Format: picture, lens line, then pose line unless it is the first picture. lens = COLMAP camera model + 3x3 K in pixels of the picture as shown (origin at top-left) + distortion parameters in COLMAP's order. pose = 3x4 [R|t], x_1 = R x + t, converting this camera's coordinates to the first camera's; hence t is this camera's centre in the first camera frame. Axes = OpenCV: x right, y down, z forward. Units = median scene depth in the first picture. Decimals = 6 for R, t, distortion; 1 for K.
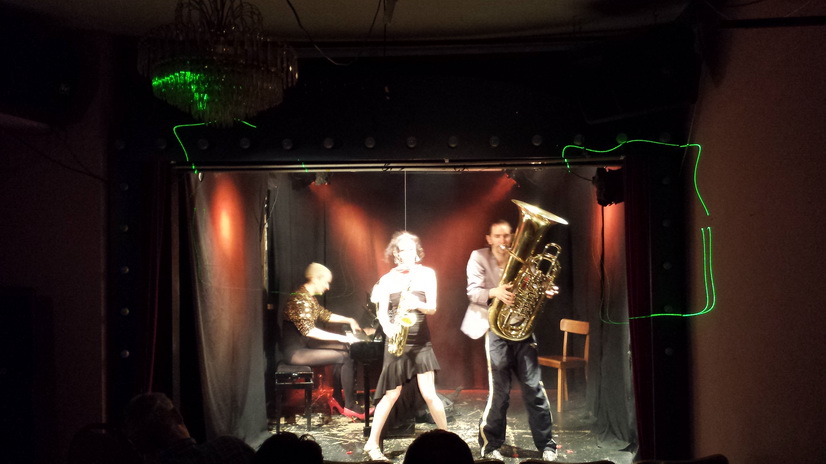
lens RADIAL K [[796.9, 0, 410.7], [0, 796.9, 228.4], [0, 0, 1]] dist [-0.021691, 0.000000]
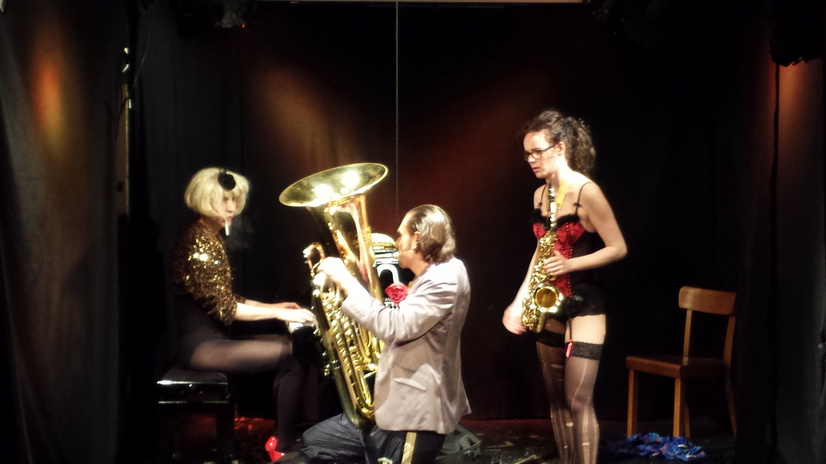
lens RADIAL K [[796.9, 0, 415.4], [0, 796.9, 232.5], [0, 0, 1]] dist [-0.021691, 0.000000]
pose [[0.999962, 0.002776, 0.008254, 0.002084], [-0.002781, 0.999996, 0.000574, 0.076335], [-0.008252, -0.000597, 0.999966, 0.456128]]
